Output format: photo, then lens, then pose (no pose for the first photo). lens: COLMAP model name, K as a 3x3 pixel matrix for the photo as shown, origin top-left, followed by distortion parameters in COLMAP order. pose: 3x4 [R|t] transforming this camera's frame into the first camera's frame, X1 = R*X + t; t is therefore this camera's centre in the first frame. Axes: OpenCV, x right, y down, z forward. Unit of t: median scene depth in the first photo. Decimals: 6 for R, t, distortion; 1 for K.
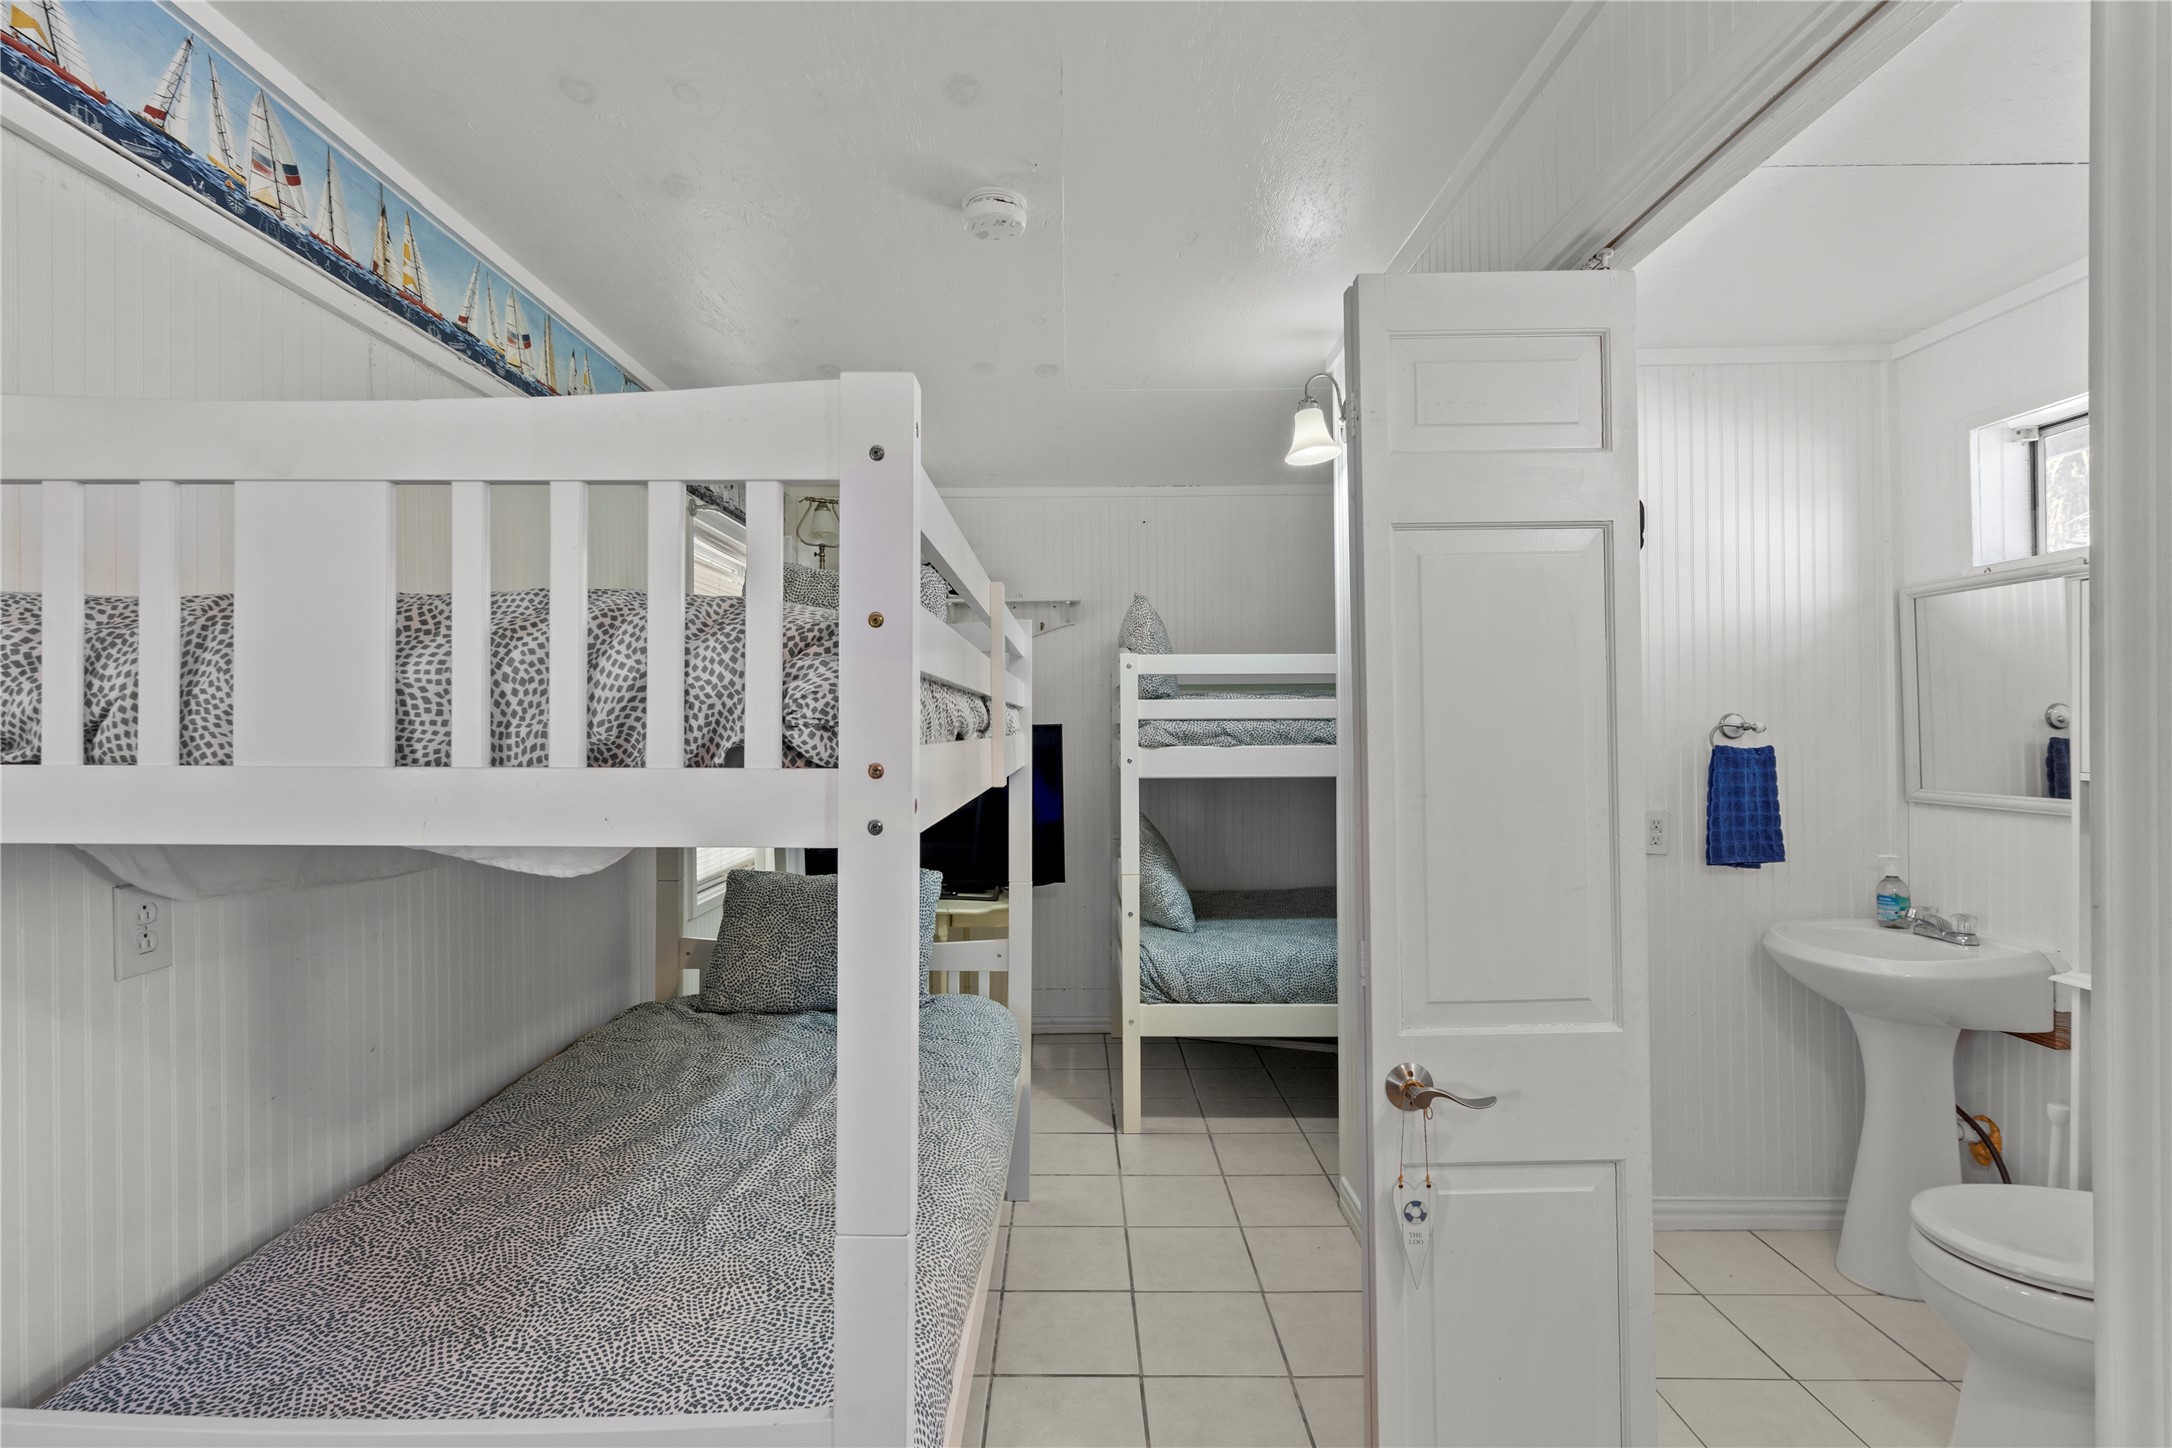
lens RADIAL K [[1005.9, 0, 1068.9], [0, 1005.9, 723.3], [0, 0, 1]] dist [-0.000775, 0.002025]
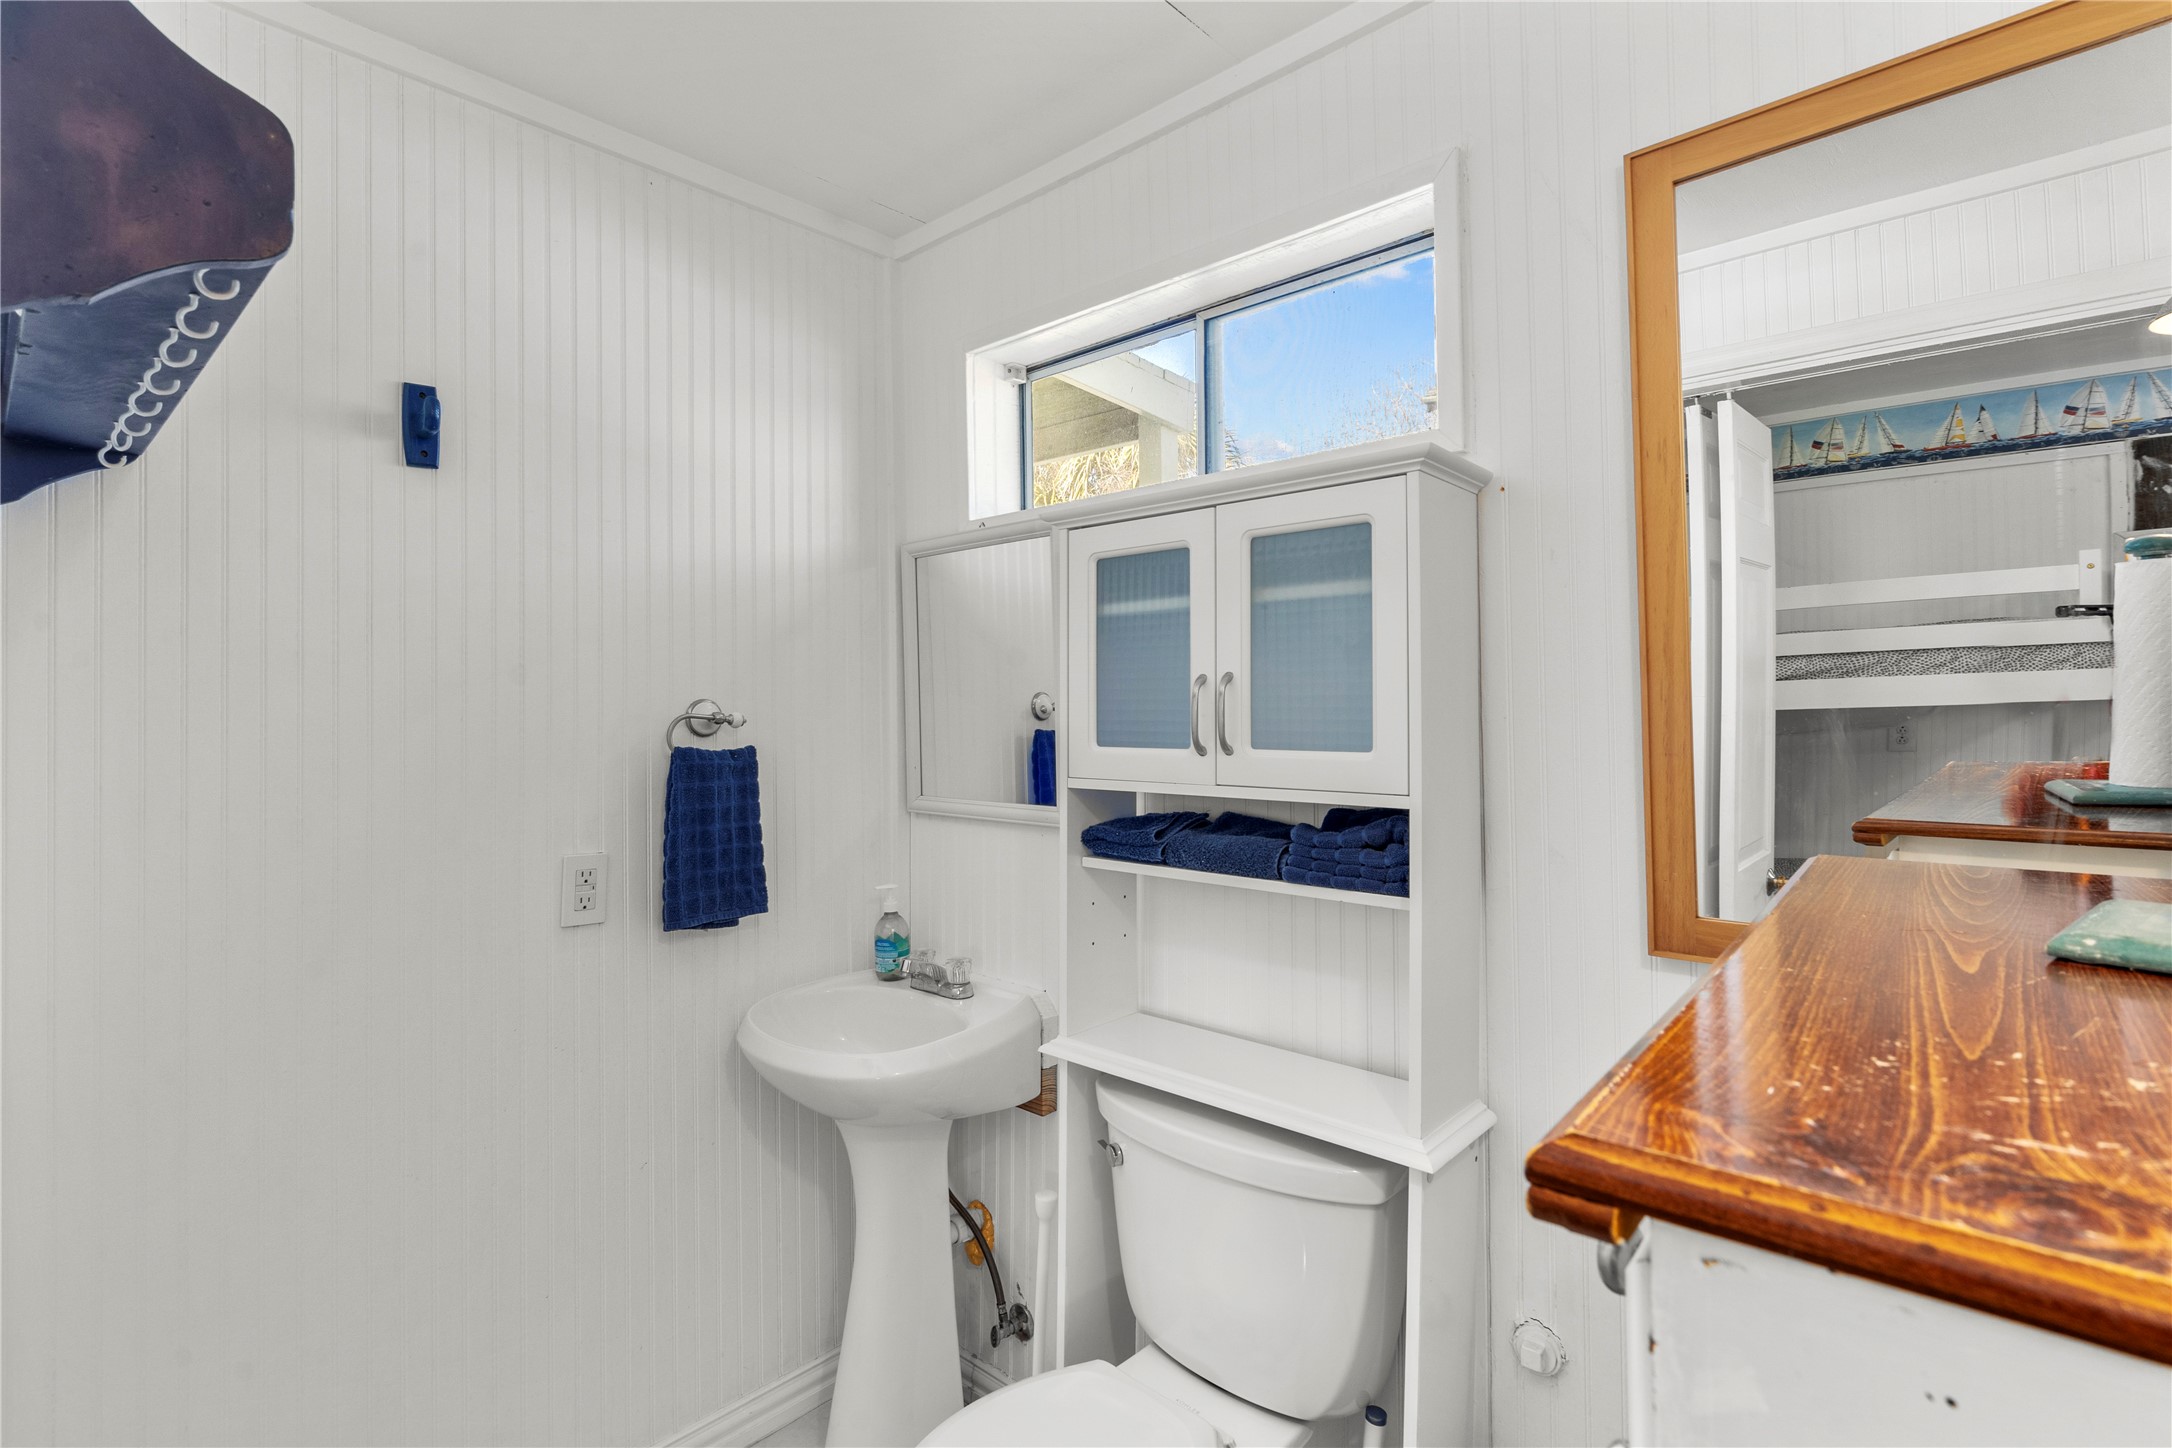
lens RADIAL K [[1005.9, 0, 1075.7], [0, 1005.9, 711.4], [0, 0, 1]] dist [-0.000775, 0.002025]
pose [[0.675861, 0.001328, 0.737028, 0.346226], [-0.002238, 0.999997, 0.000250, -0.002495], [-0.737025, -0.001818, 0.675863, 0.375002]]
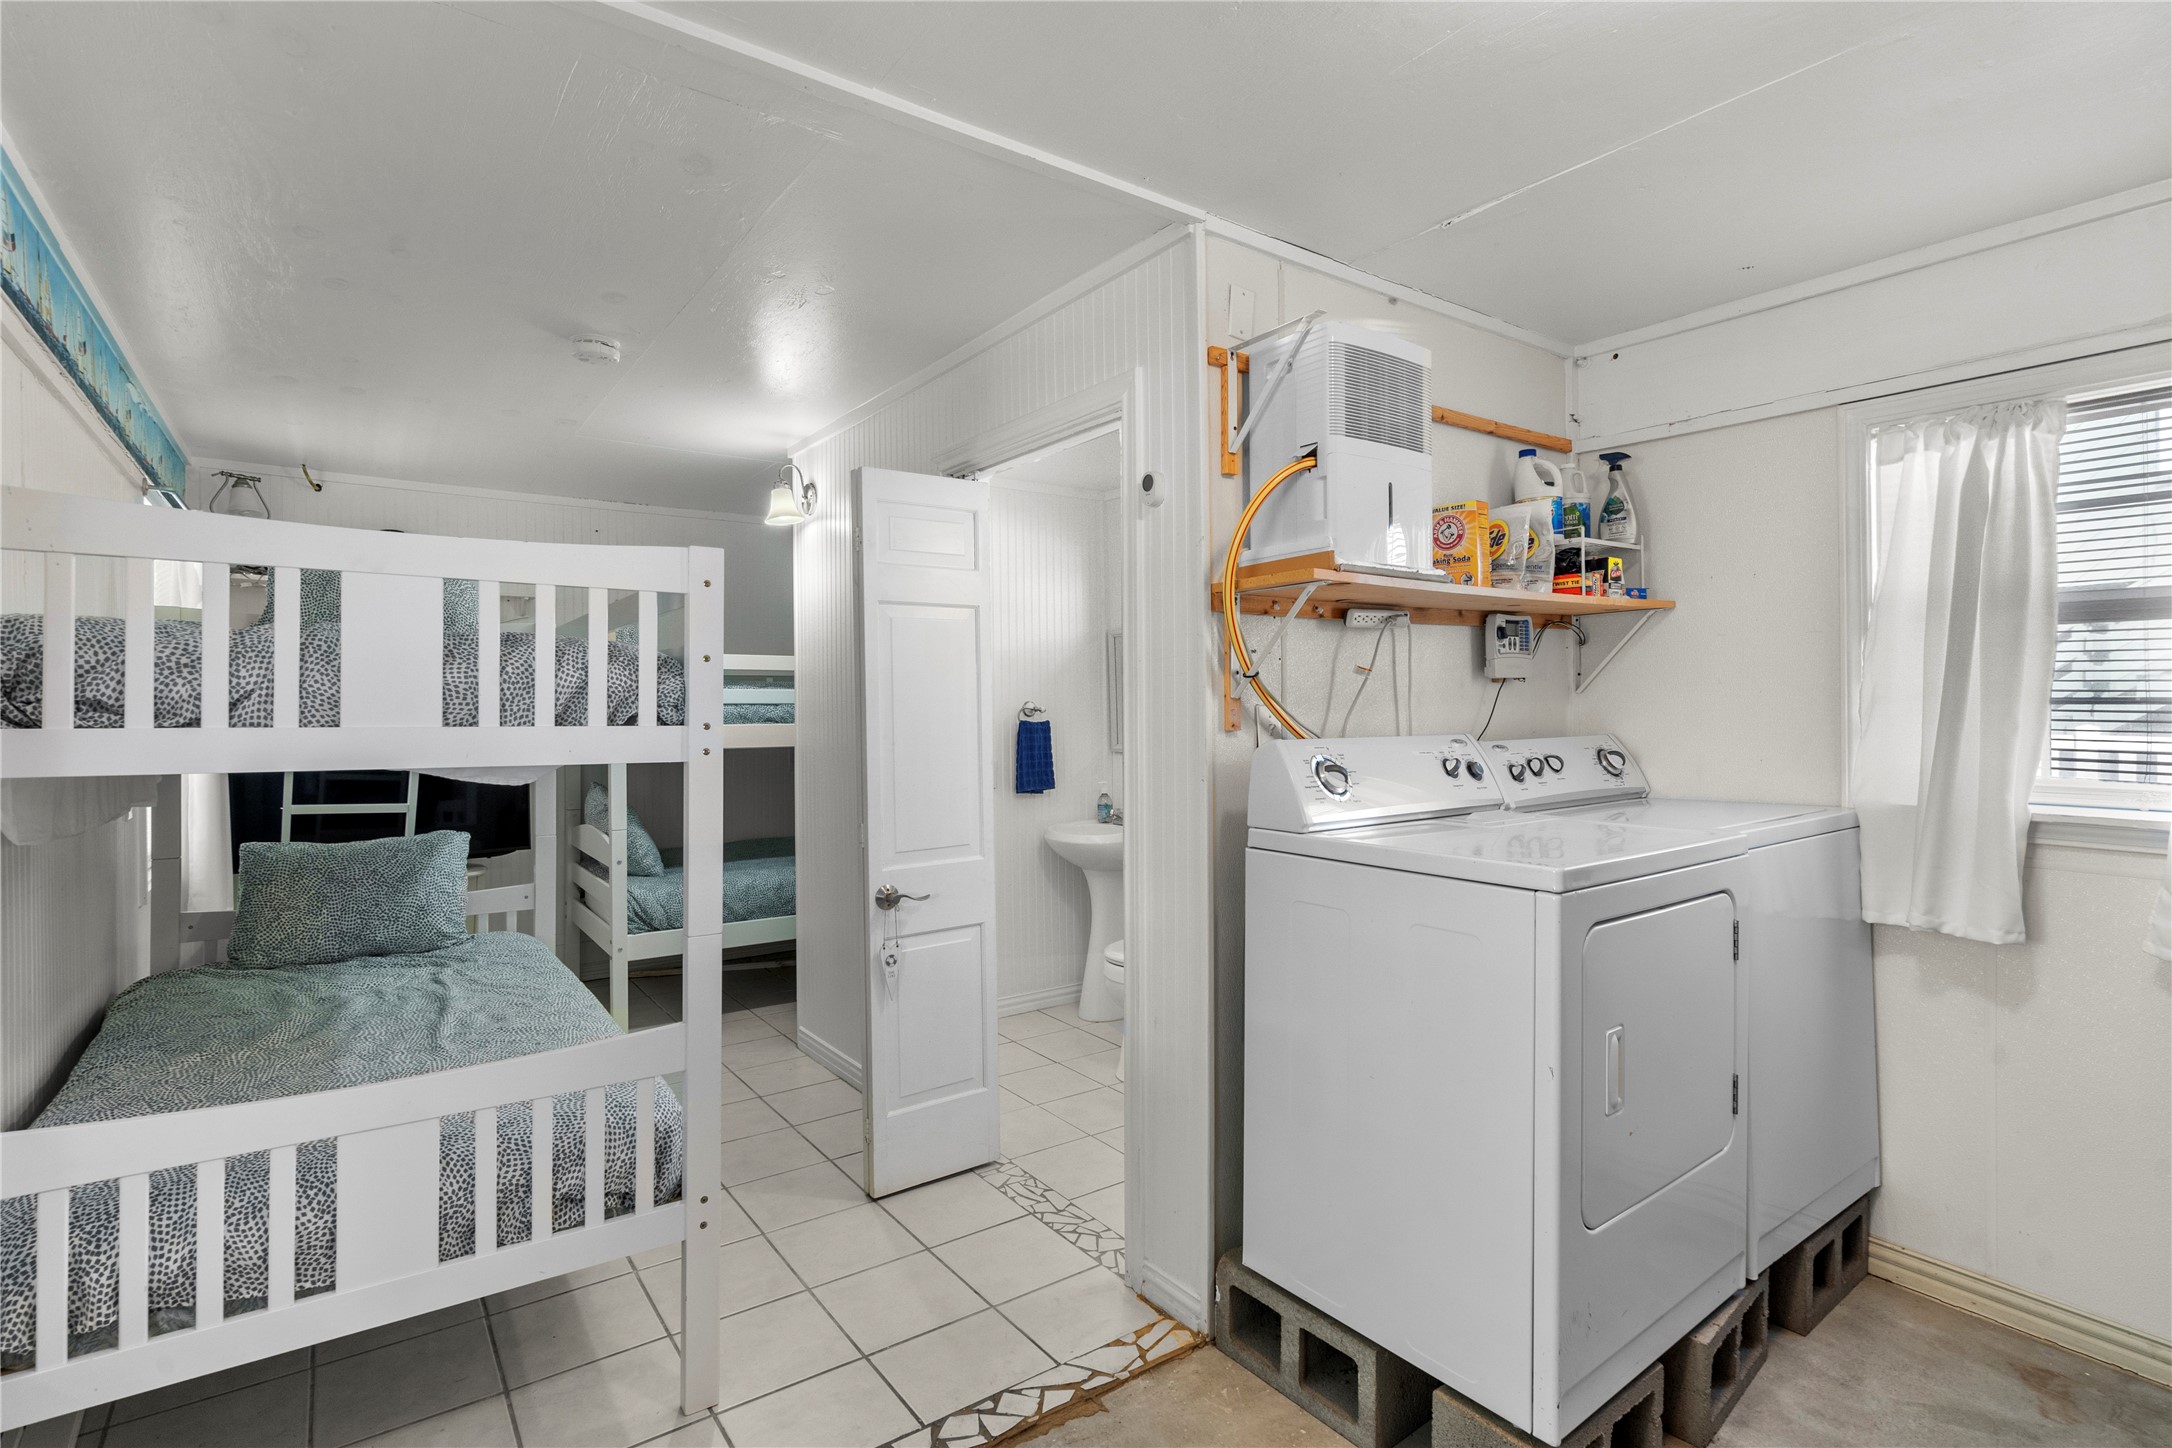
lens RADIAL K [[1005.9, 0, 1099.5], [0, 1005.9, 713.4], [0, 0, 1]] dist [-0.000775, 0.002025]
pose [[0.794138, -0.002748, 0.607731, -0.270172], [0.000419, 0.999992, 0.003975, 0.003498], [-0.607737, -0.002902, 0.794133, -0.408912]]
